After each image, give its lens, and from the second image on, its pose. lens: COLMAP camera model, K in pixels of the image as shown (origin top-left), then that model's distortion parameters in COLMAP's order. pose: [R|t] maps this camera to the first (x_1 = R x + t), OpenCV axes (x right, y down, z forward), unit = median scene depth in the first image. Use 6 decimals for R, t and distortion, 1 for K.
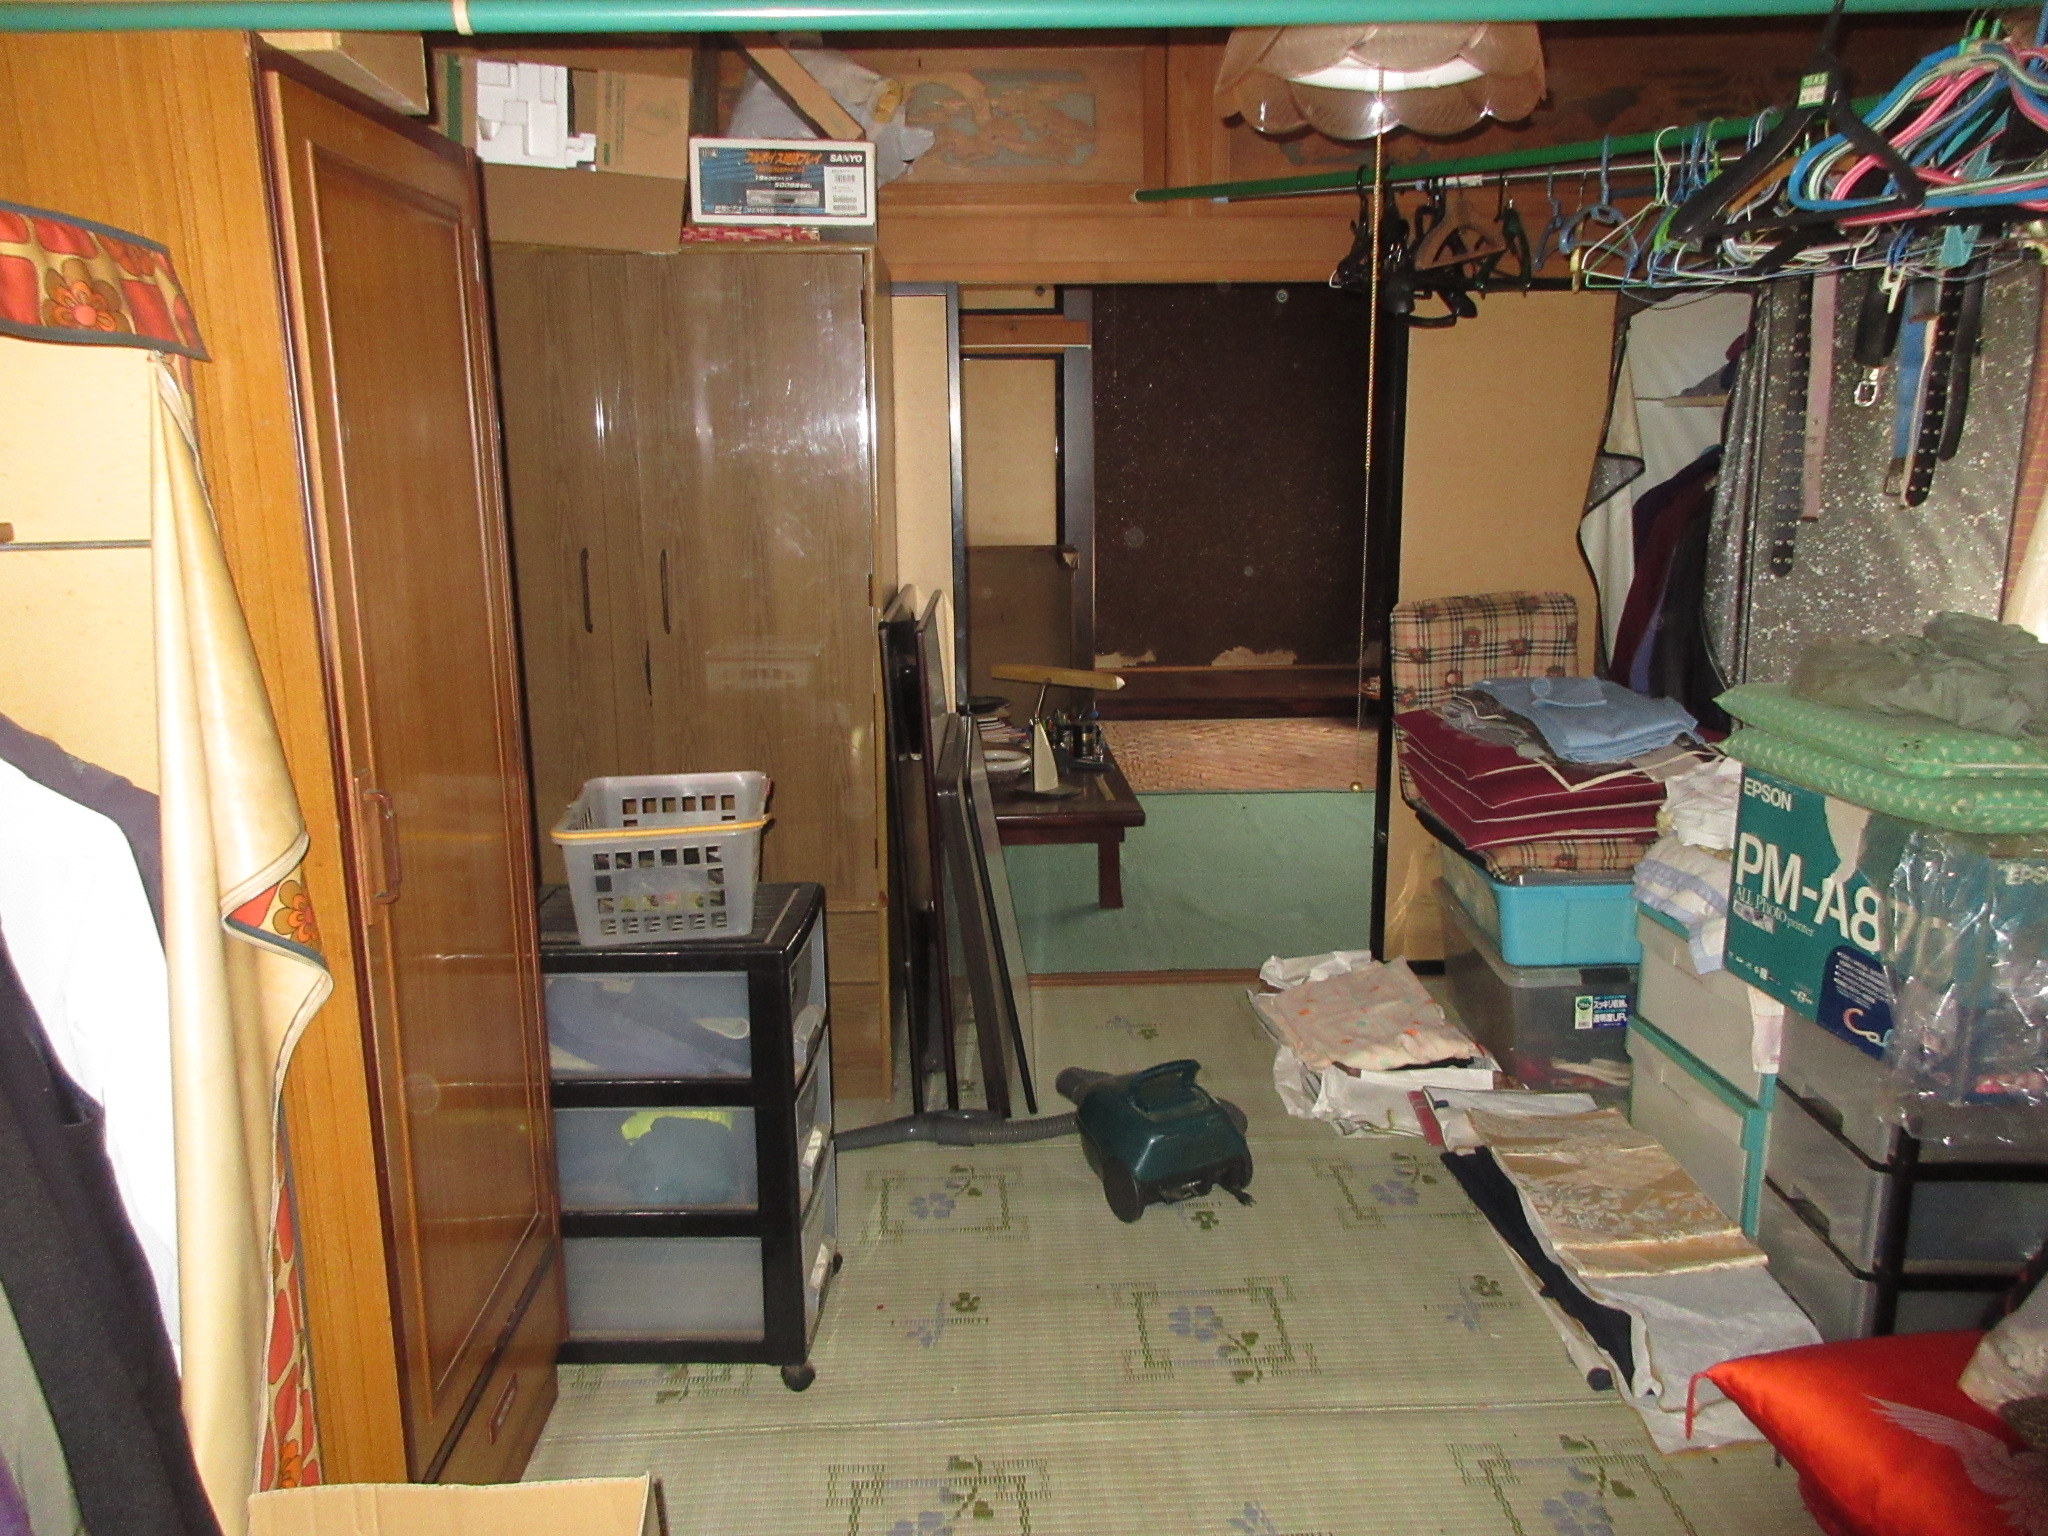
lens RADIAL K [[1519.9, 0, 1018.2], [0, 1519.9, 766.0], [0, 0, 1]] dist [0.003928, -0.011464]
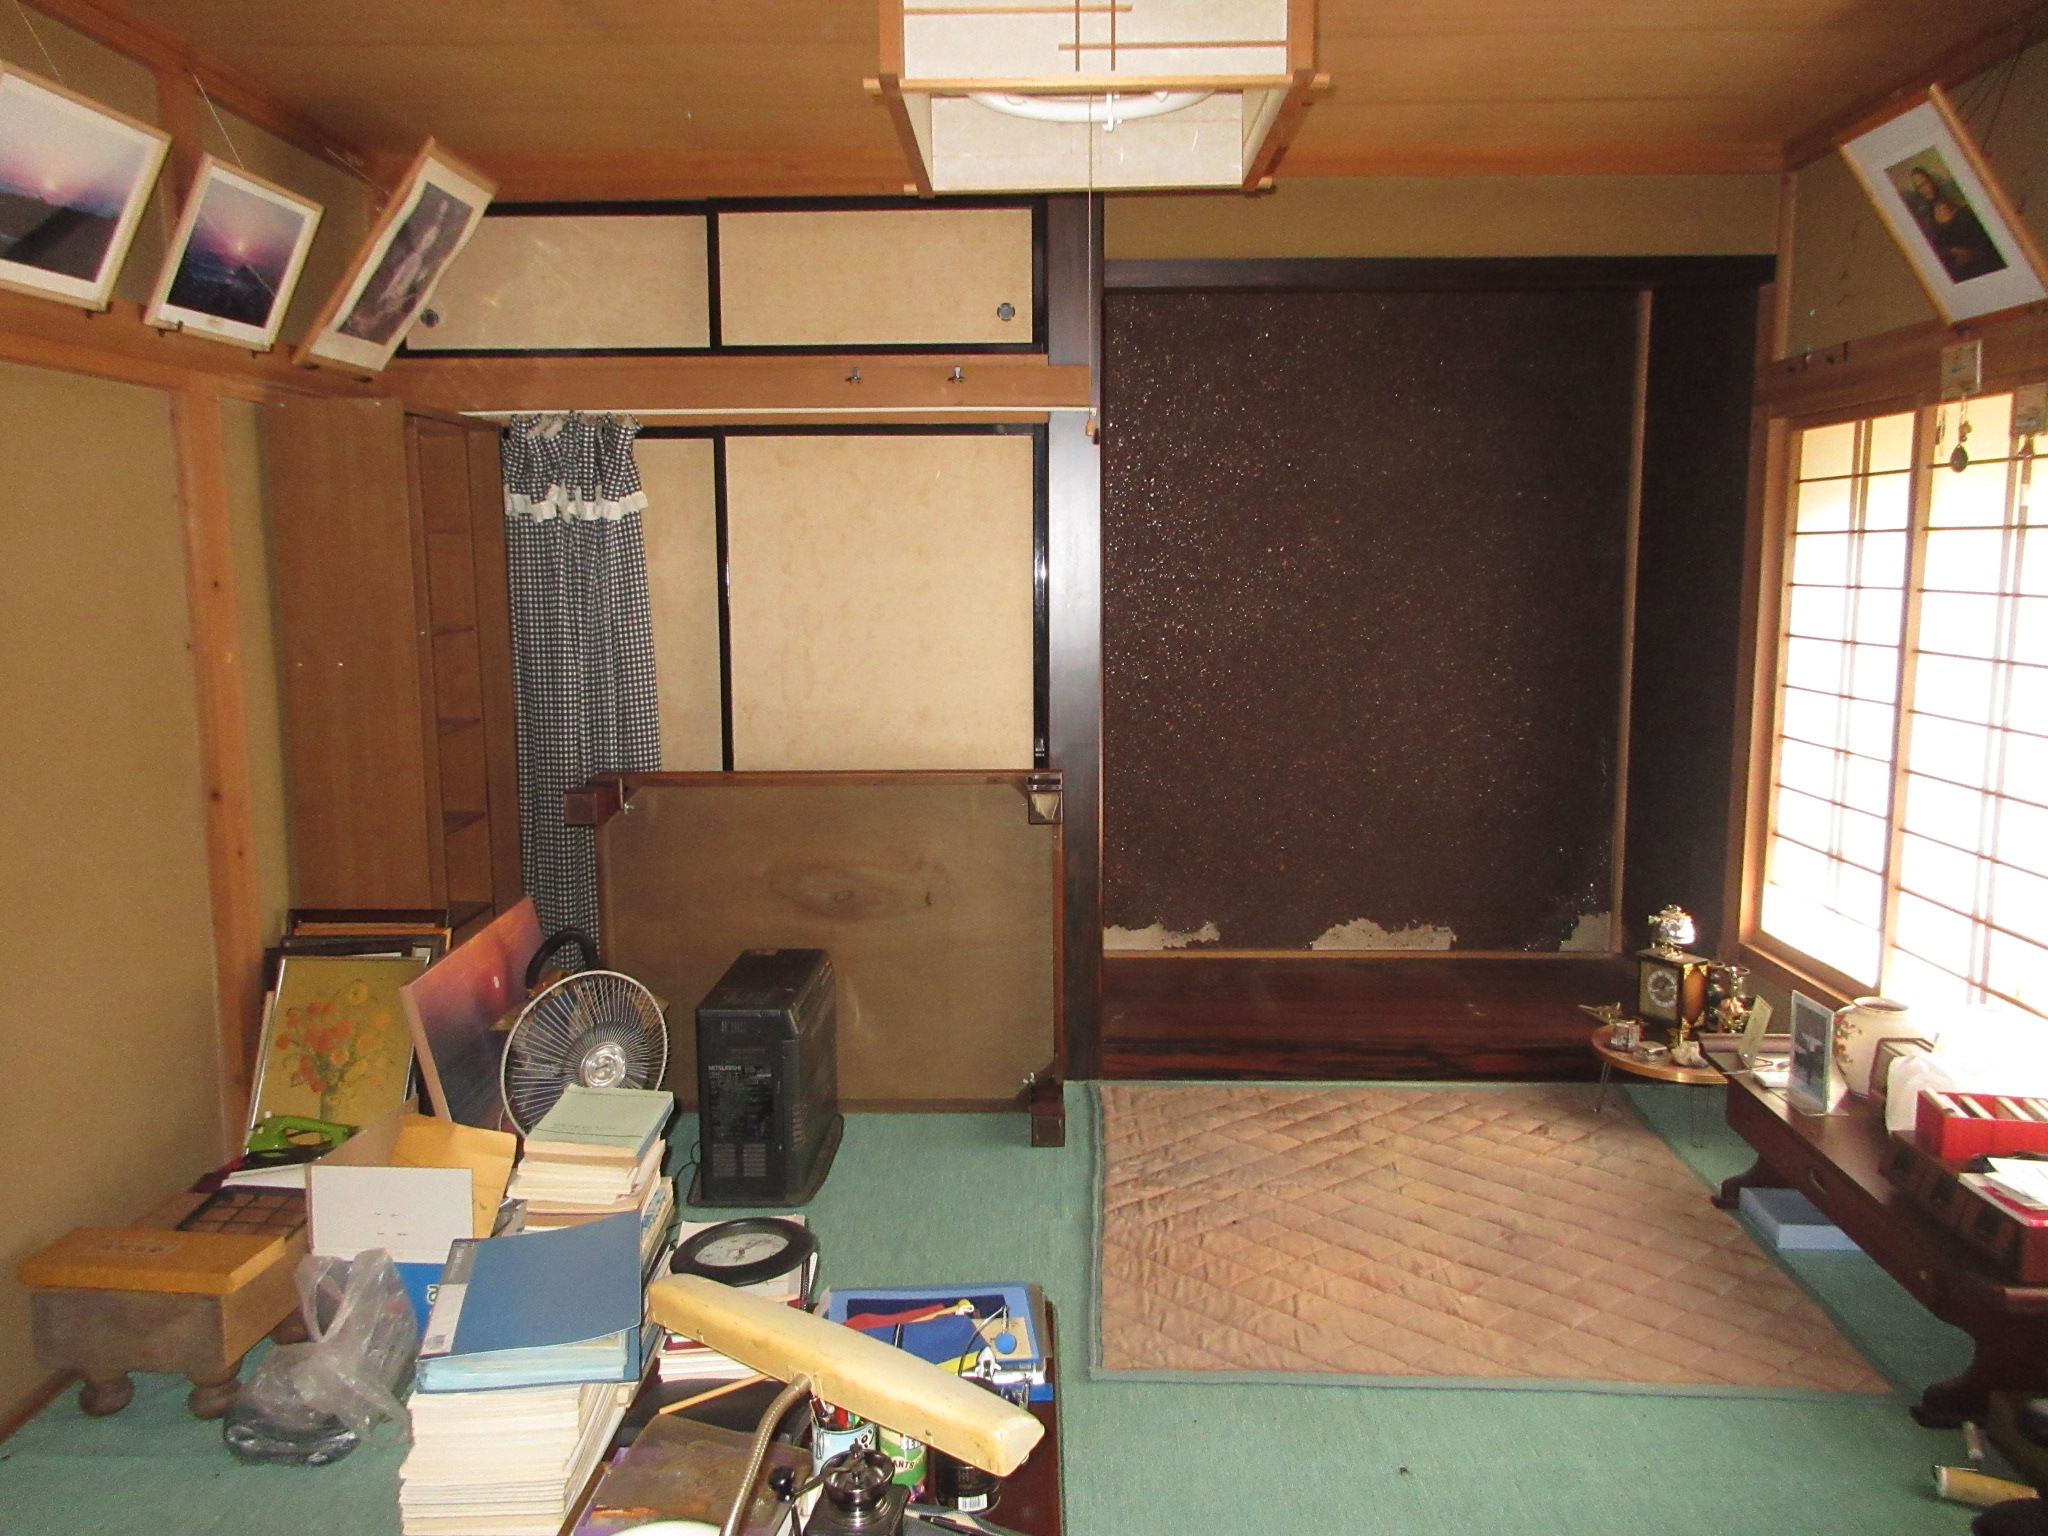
lens RADIAL K [[1519.9, 0, 1028.2], [0, 1519.9, 762.7], [0, 0, 1]] dist [0.003928, -0.011464]
pose [[0.998573, 0.017557, -0.050433, 0.044270], [-0.021633, 0.996442, -0.081454, -0.088627], [0.048824, 0.082429, 0.995400, 0.392684]]
